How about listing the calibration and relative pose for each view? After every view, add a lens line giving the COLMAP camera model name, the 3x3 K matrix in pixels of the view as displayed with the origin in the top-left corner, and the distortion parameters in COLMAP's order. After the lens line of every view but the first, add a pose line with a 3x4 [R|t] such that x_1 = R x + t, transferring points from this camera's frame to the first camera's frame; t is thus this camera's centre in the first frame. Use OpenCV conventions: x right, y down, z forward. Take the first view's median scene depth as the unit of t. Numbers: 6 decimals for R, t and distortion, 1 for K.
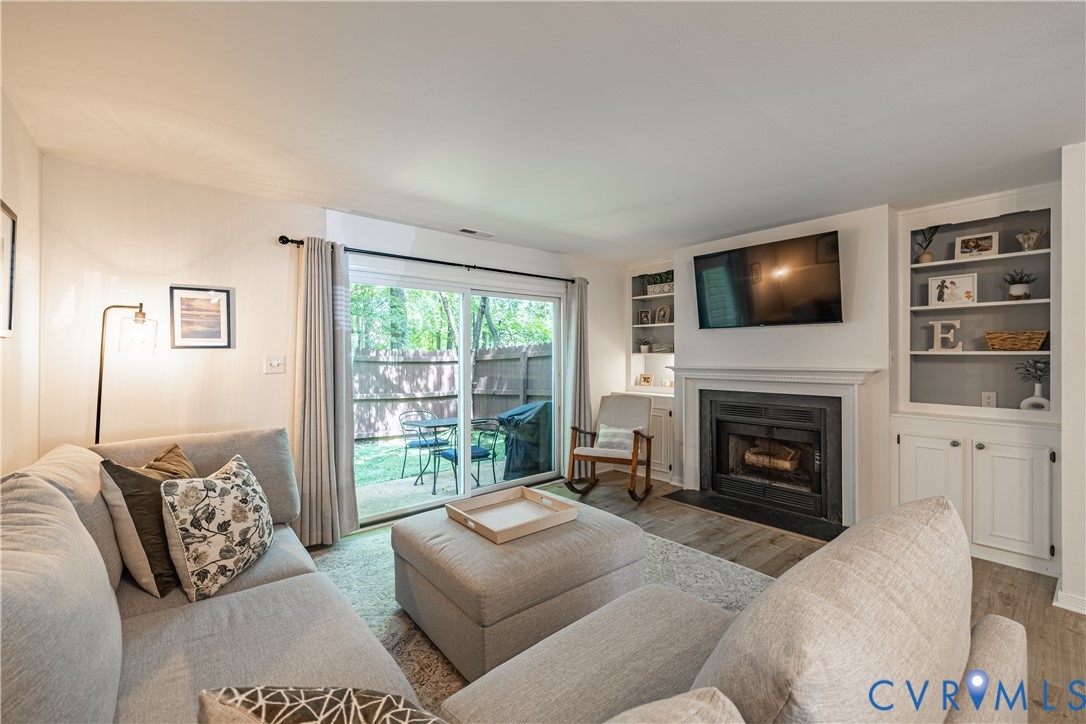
lens RADIAL K [[449.3, 0, 539.0], [0, 449.3, 355.8], [0, 0, 1]] dist [-0.000283, 0.000758]
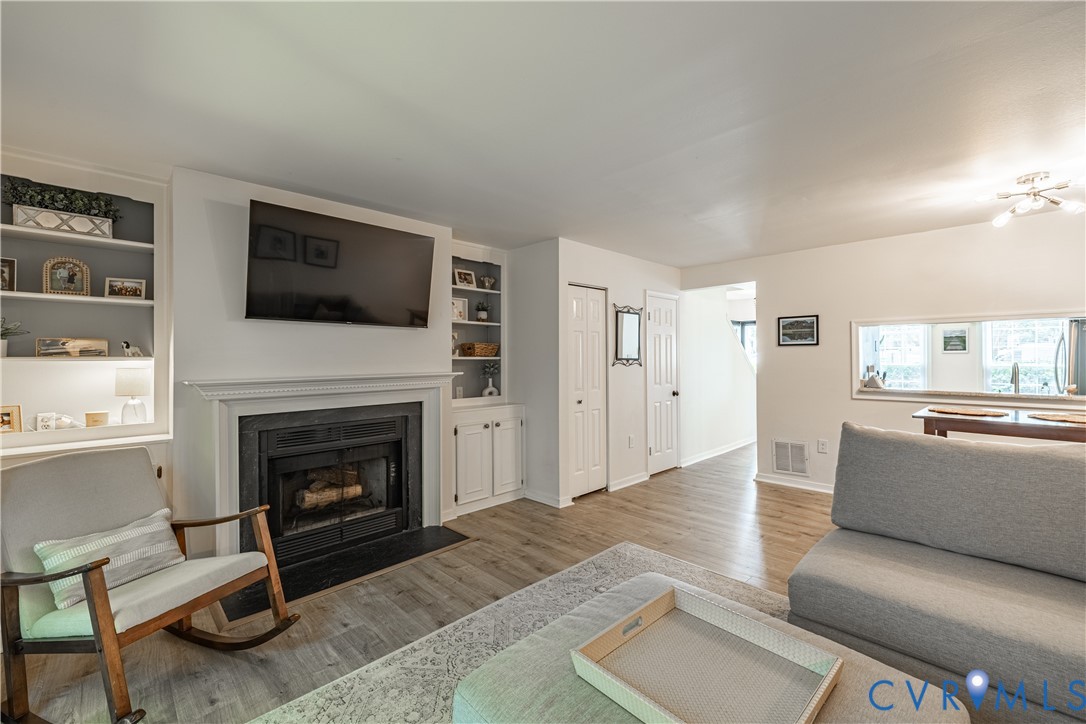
lens RADIAL K [[449.3, 0, 548.4], [0, 449.3, 356.4], [0, 0, 1]] dist [-0.000283, 0.000758]
pose [[-0.070964, 0.008351, 0.997444, -0.393026], [0.007216, 0.999943, -0.007859, 0.000961], [-0.997453, 0.006640, -0.071020, 0.861348]]
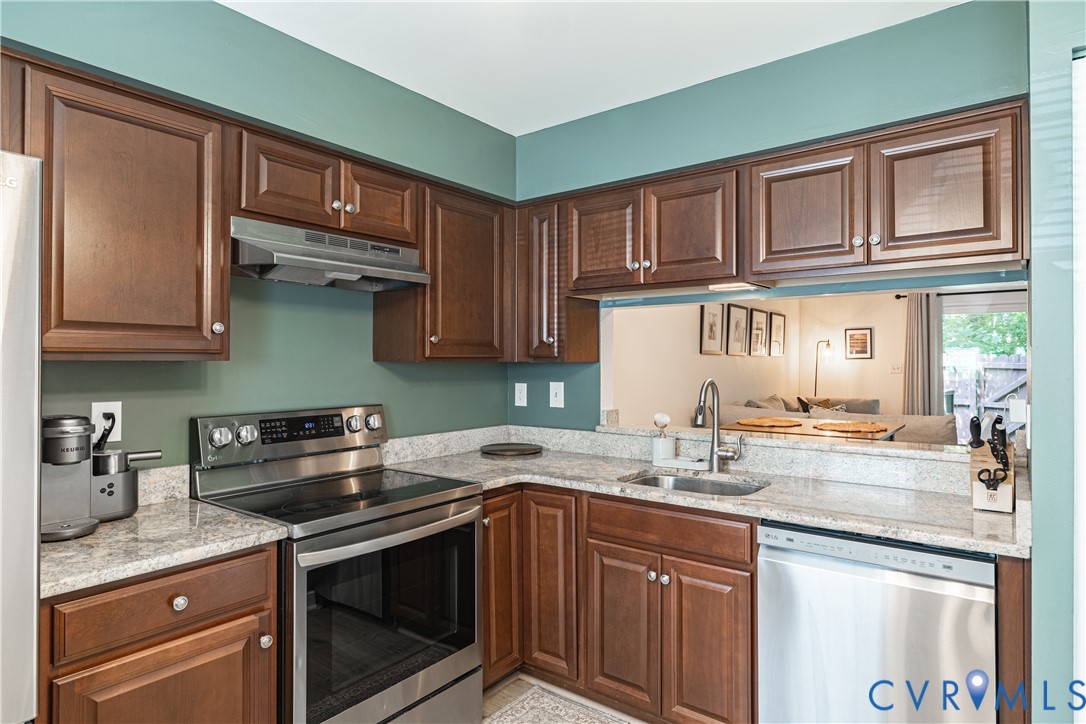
lens RADIAL K [[623.0, 0, 547.6], [0, 623.0, 356.2], [0, 0, 1]] dist [0.003988, 0.001203]
pose [[0.208126, -0.001253, -0.978101, 1.357959], [-0.006492, 0.999975, -0.002663, -0.011105], [0.978081, 0.006904, 0.208112, -0.743125]]
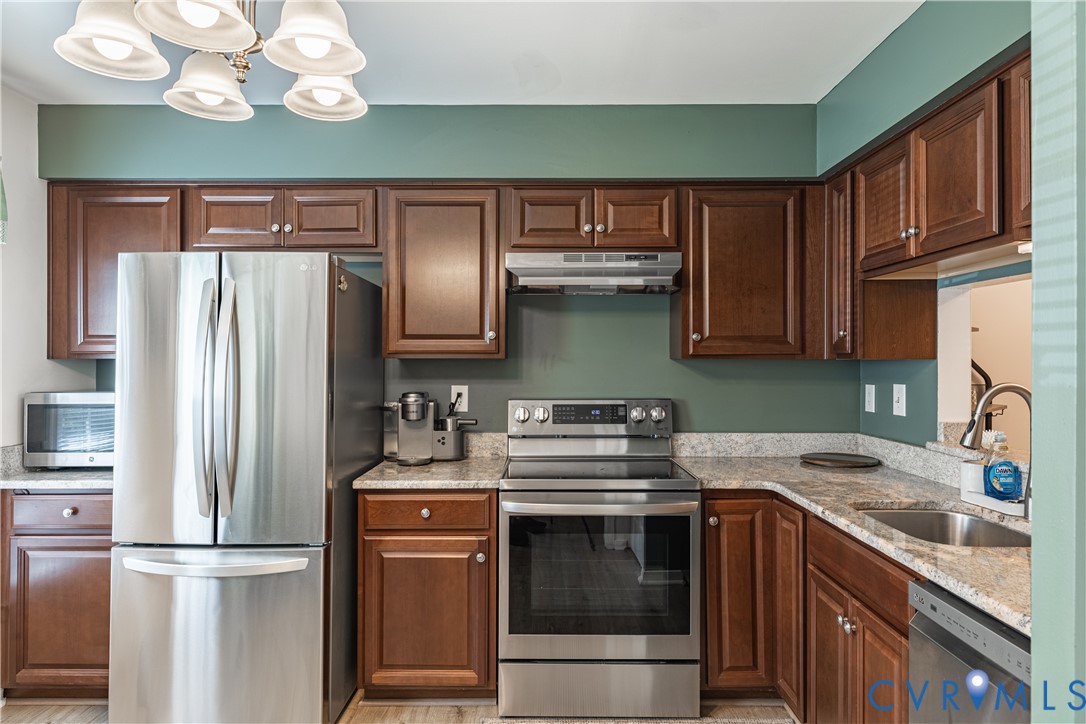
lens RADIAL K [[663.1, 0, 535.6], [0, 663.1, 359.2], [0, 0, 1]] dist [0.003754, -0.001429]
pose [[-0.660878, 0.005454, -0.750473, 1.339939], [0.000562, 0.999977, 0.006772, -0.011073], [0.750493, 0.004054, -0.660866, -0.309453]]
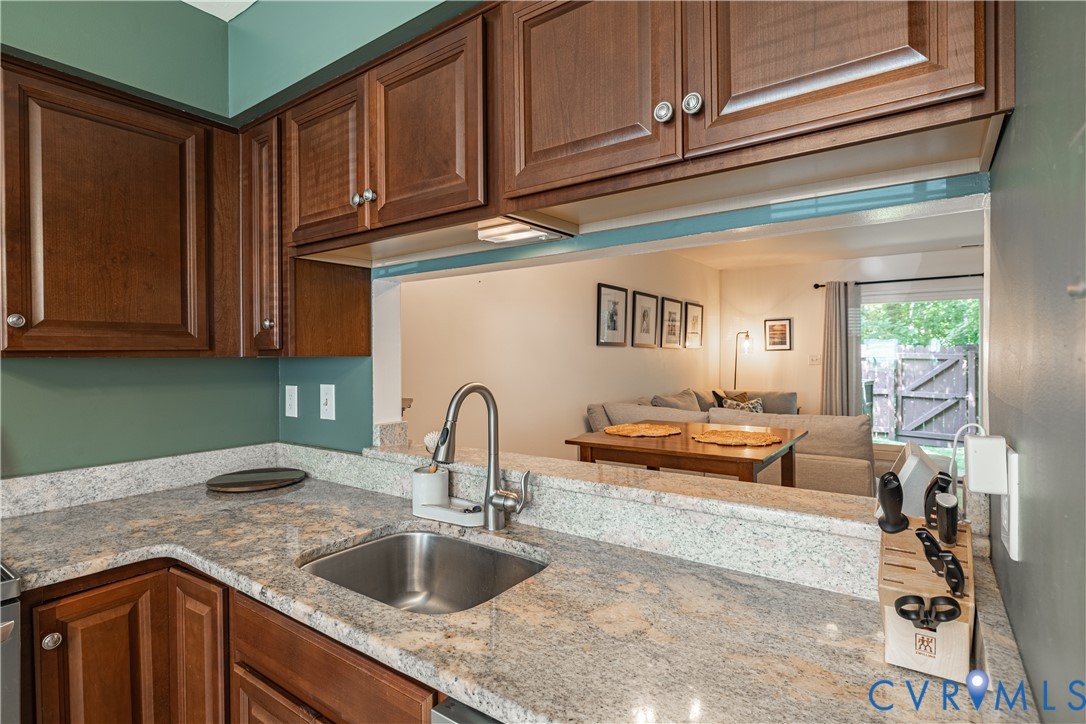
lens RADIAL K [[546.8, 0, 549.2], [0, 546.8, 357.1], [0, 0, 1]] dist [-0.005091, 0.002265]
pose [[0.244973, 0.009169, -0.969486, 1.060674], [0.000642, 0.999954, 0.009620, -0.009894], [0.969530, -0.002979, 0.244956, -0.428955]]
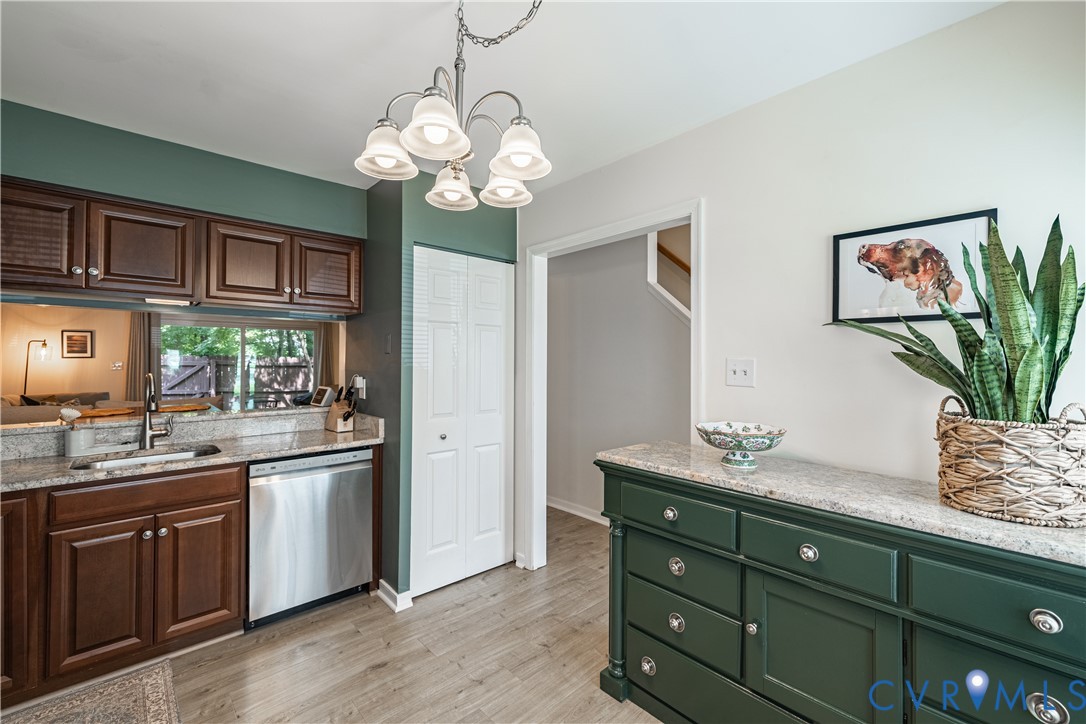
lens RADIAL K [[449.3, 0, 540.3], [0, 449.3, 359.2], [0, 0, 1]] dist [-0.000283, 0.000758]
pose [[0.999121, 0.006908, 0.041342, 1.215273], [-0.006597, 0.999949, -0.007643, -0.007232], [-0.041393, 0.007364, 0.999116, -1.106313]]
